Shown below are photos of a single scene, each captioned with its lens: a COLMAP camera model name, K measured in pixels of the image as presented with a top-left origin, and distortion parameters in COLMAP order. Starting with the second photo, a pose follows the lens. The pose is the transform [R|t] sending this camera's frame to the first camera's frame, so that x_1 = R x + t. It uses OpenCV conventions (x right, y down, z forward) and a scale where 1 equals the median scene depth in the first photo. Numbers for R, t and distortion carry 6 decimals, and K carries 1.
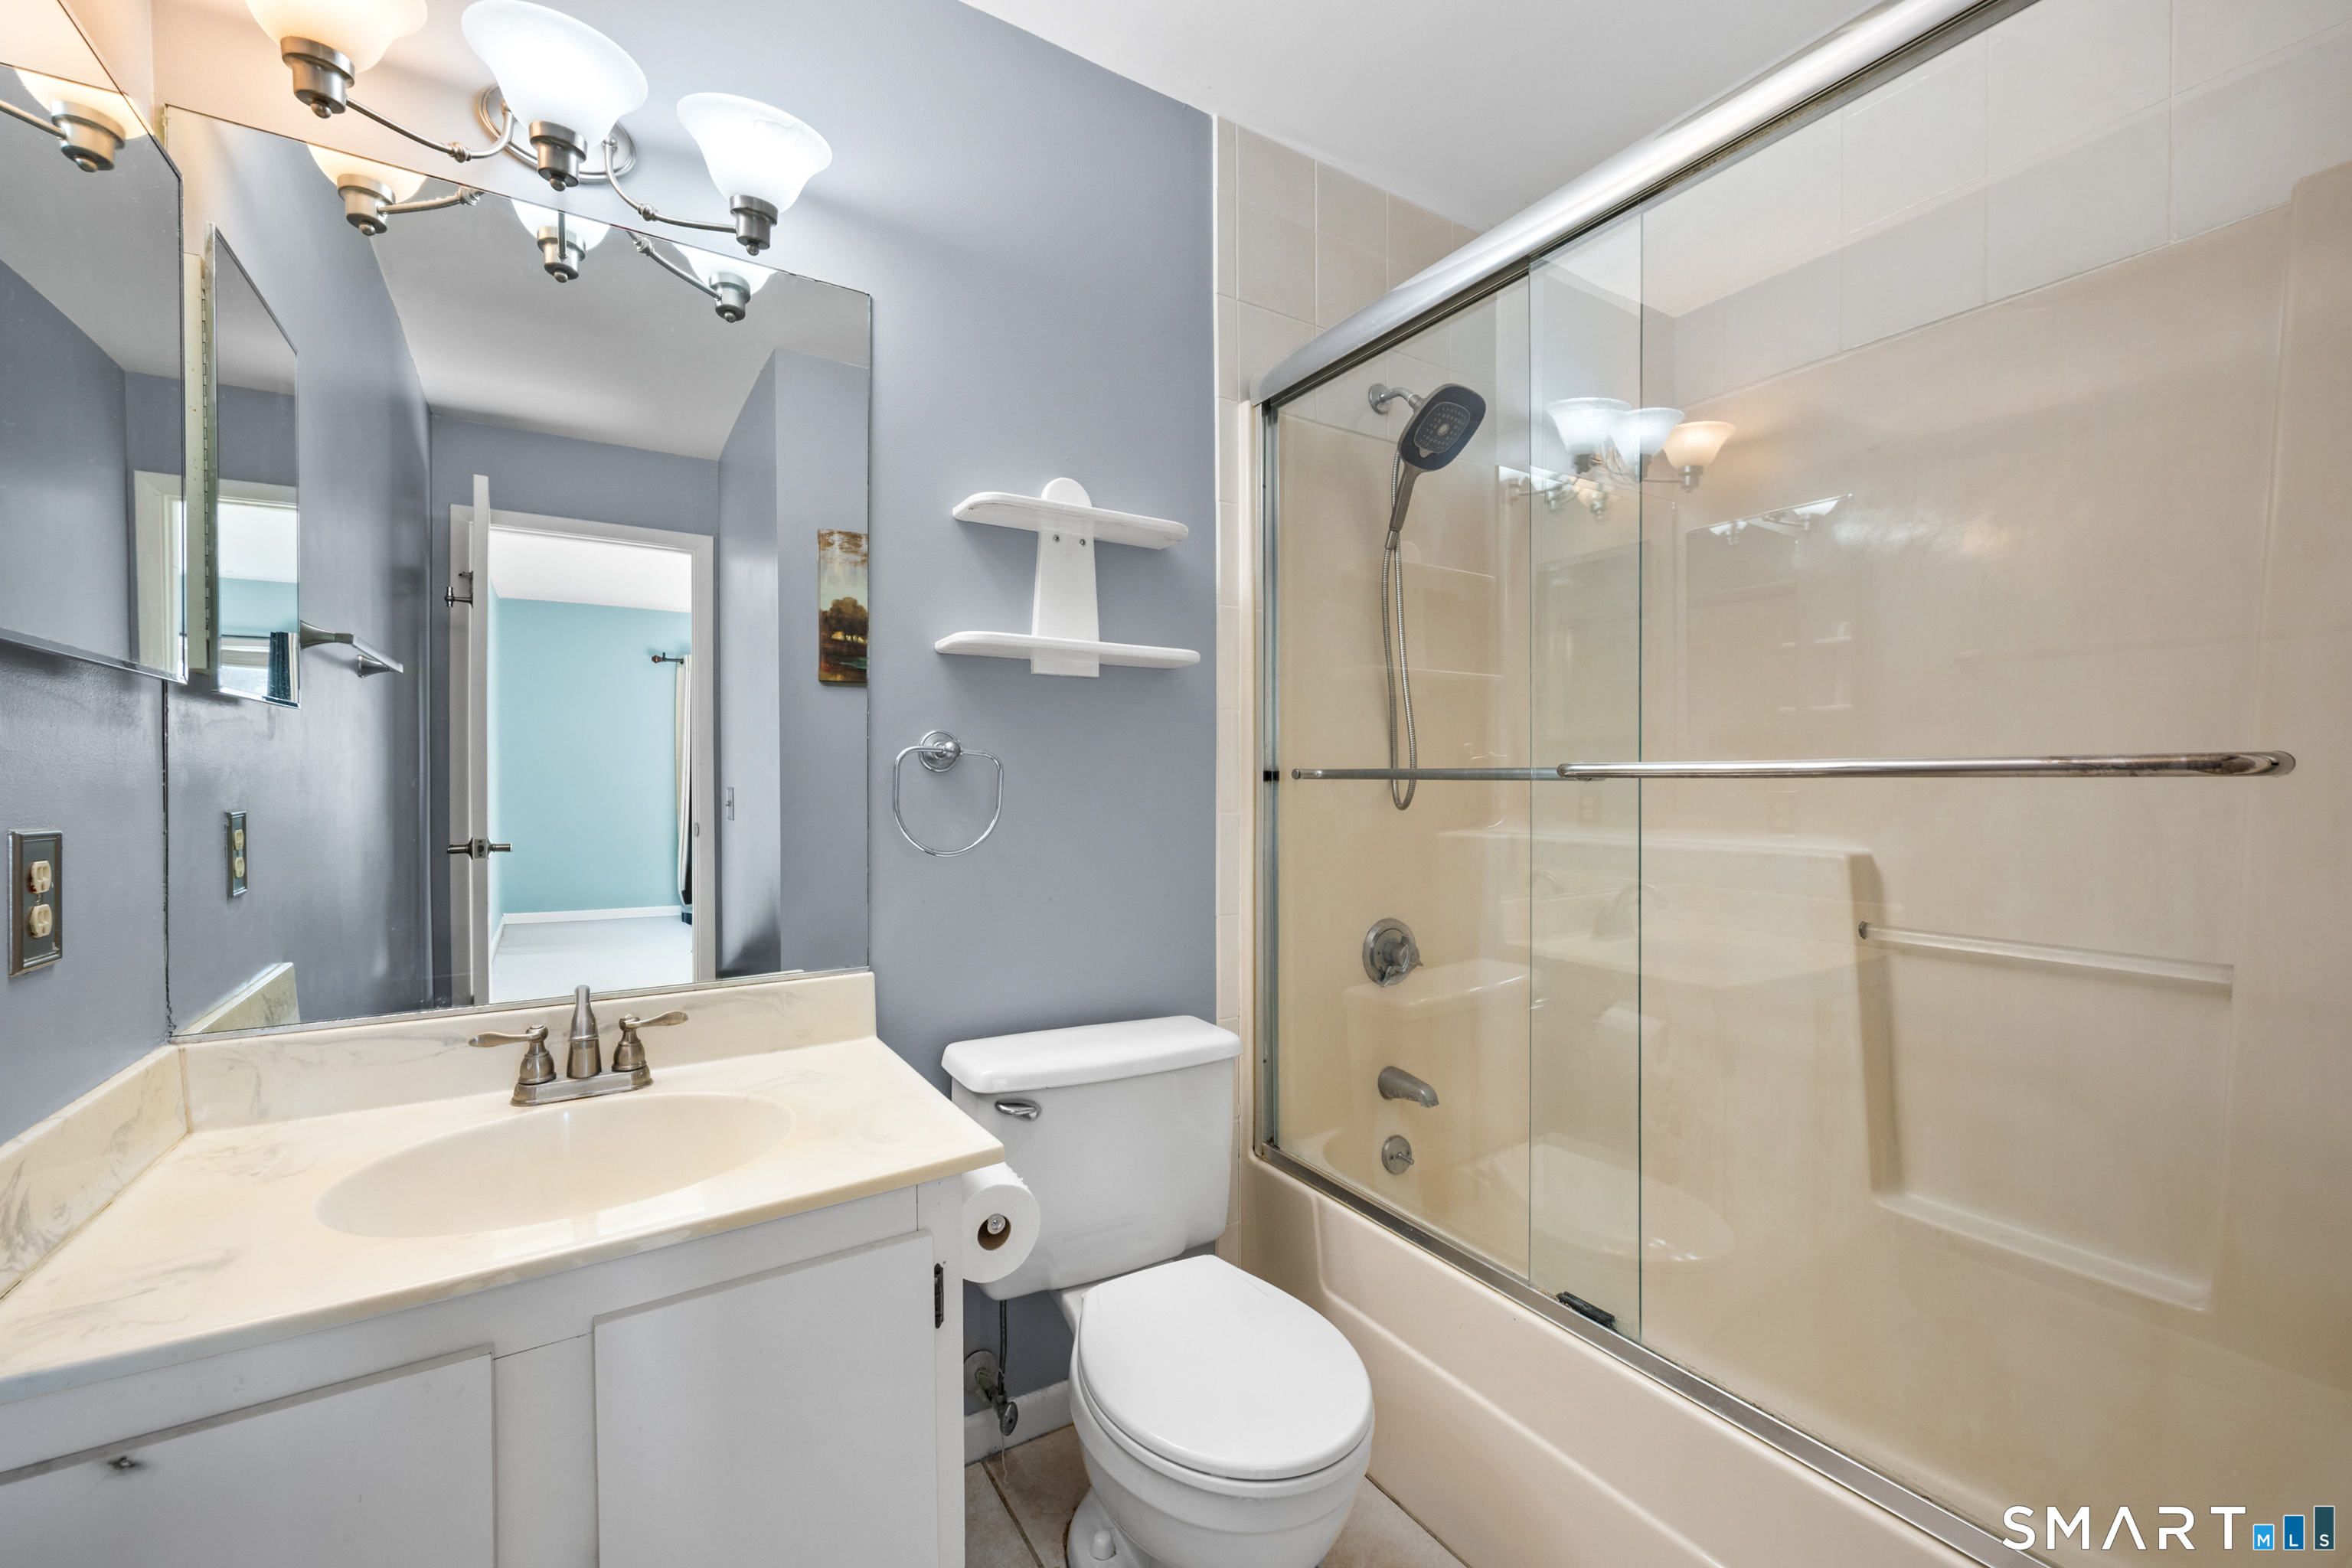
lens RADIAL K [[942.7, 0, 1176.0], [0, 942.7, 784.0], [0, 0, 1]] dist [0.106036, -0.037598]
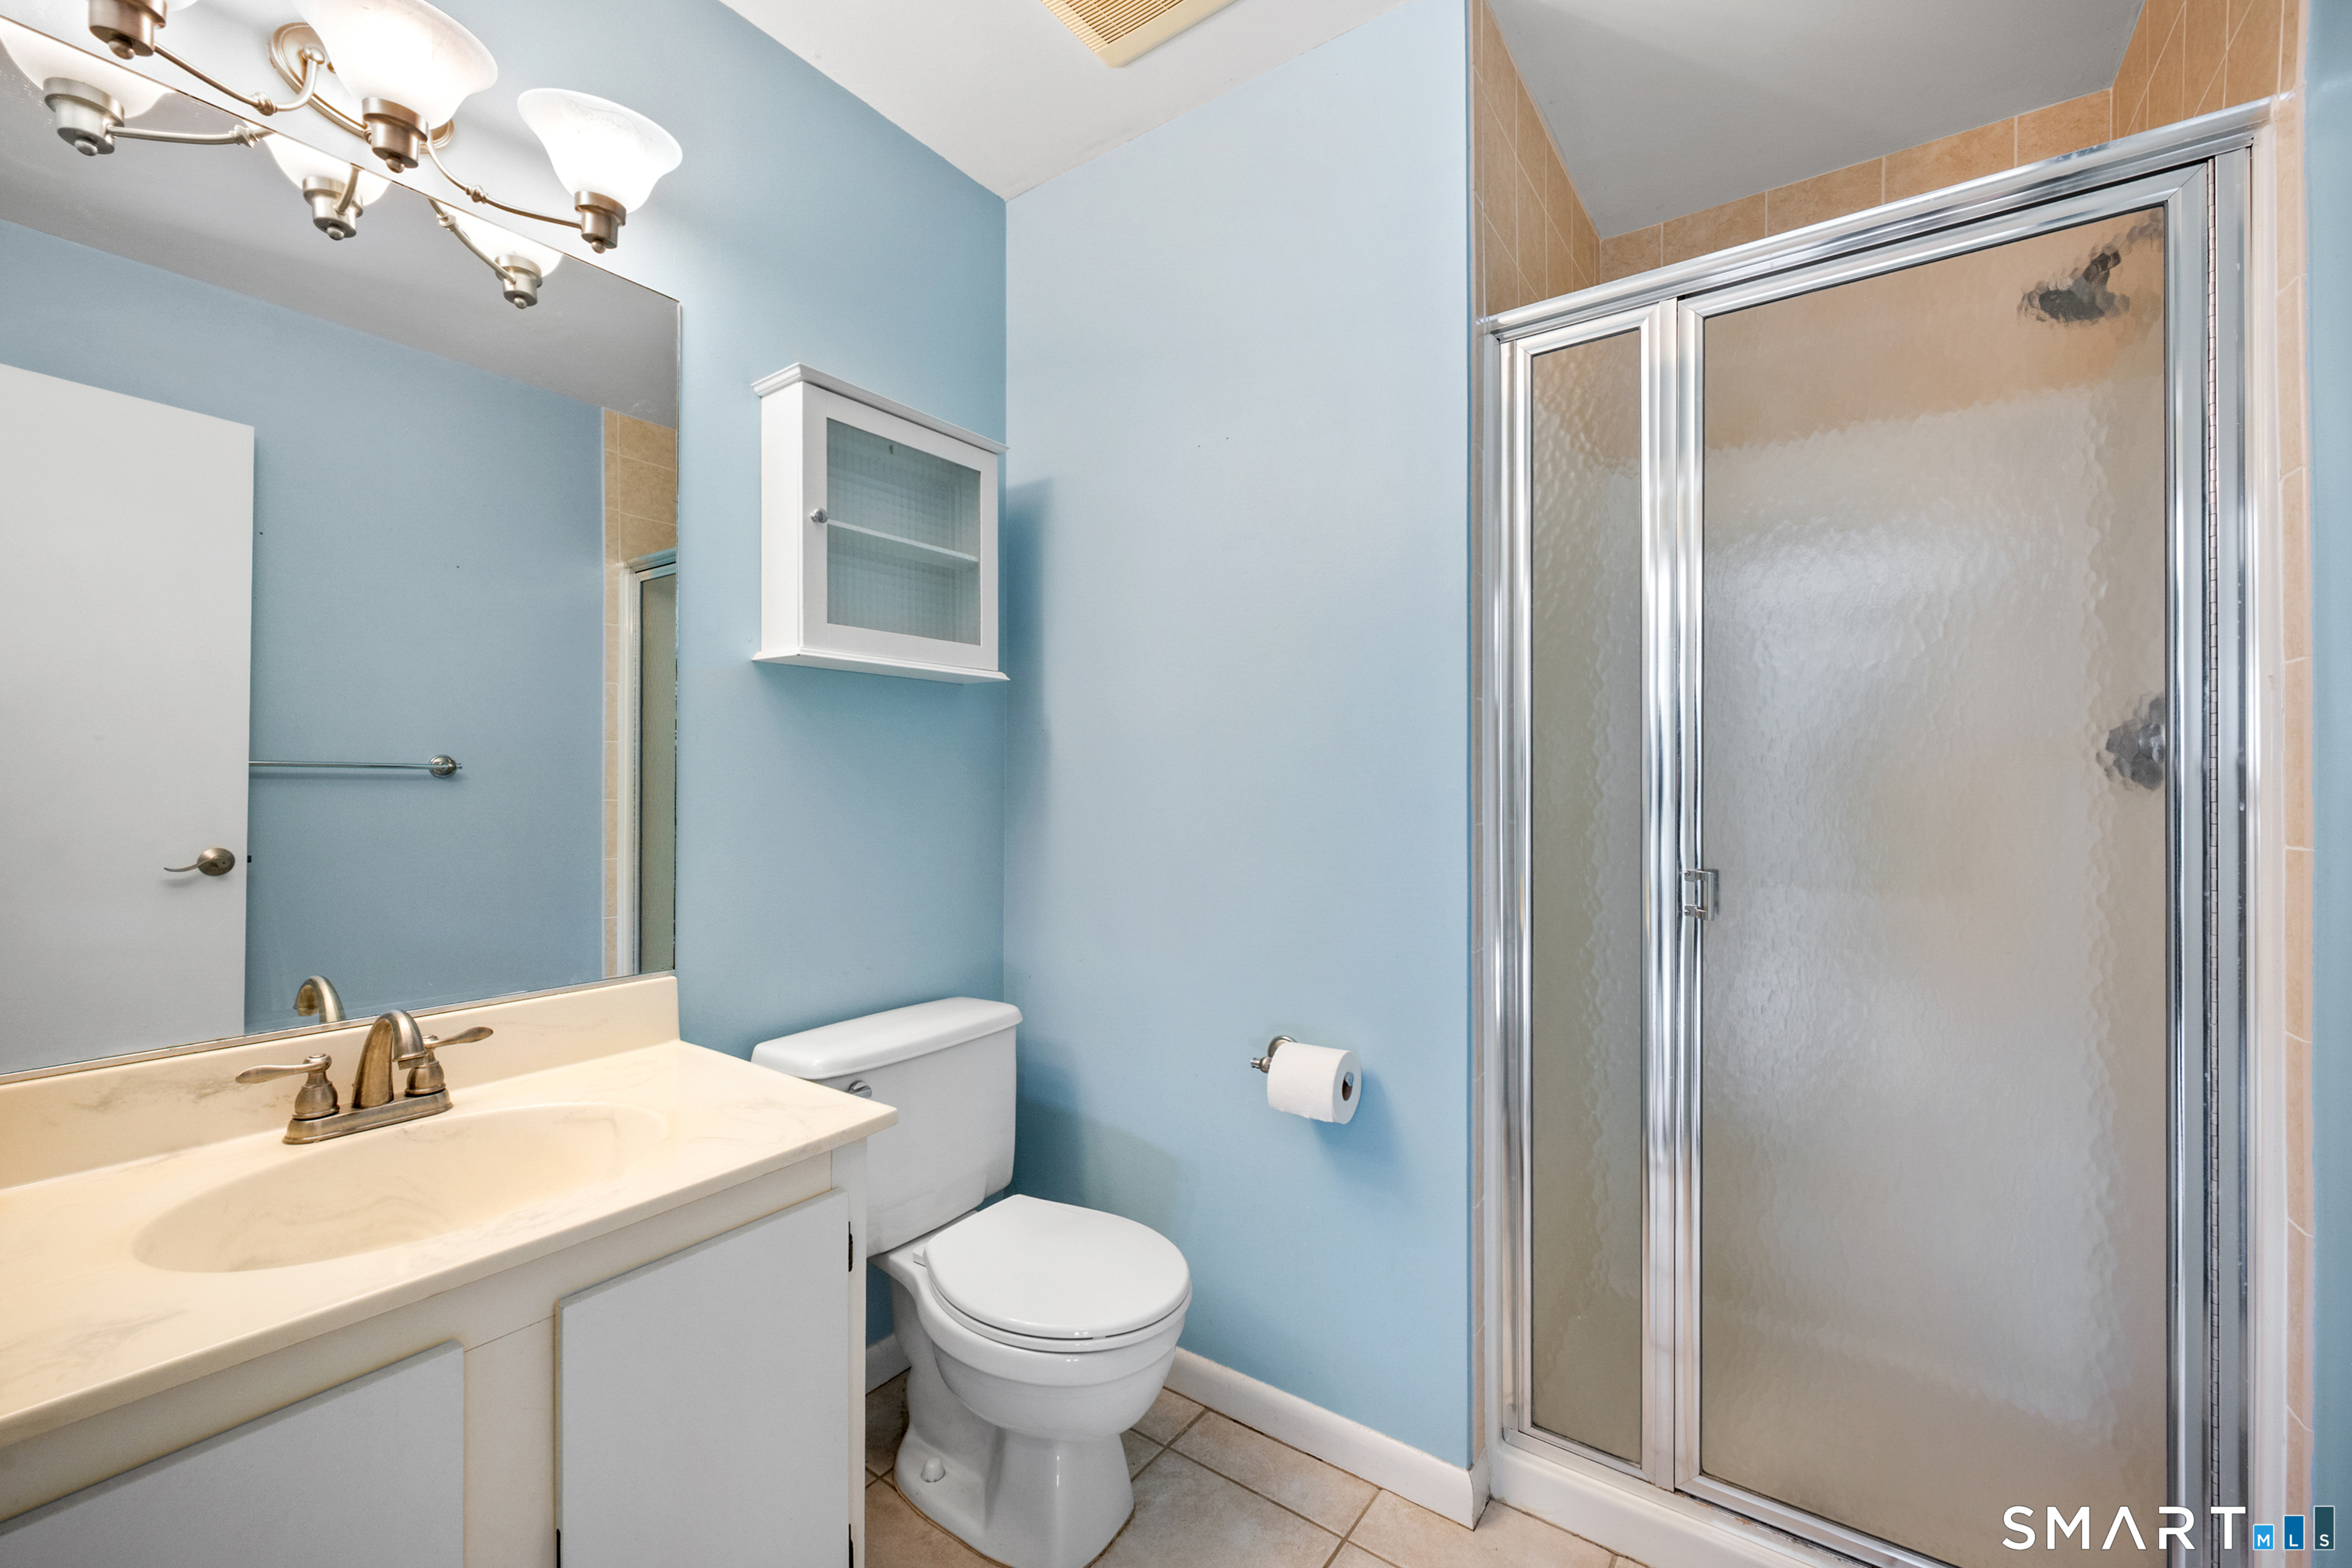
lens RADIAL K [[950.2, 0, 1176.0], [0, 950.2, 784.0], [0, 0, 1]] dist [0.023850, 0.000676]
pose [[0.935157, -0.018059, 0.353773, -0.223643], [0.014391, 0.999812, 0.012997, -0.004382], [-0.353941, -0.007063, 0.935241, -0.117567]]
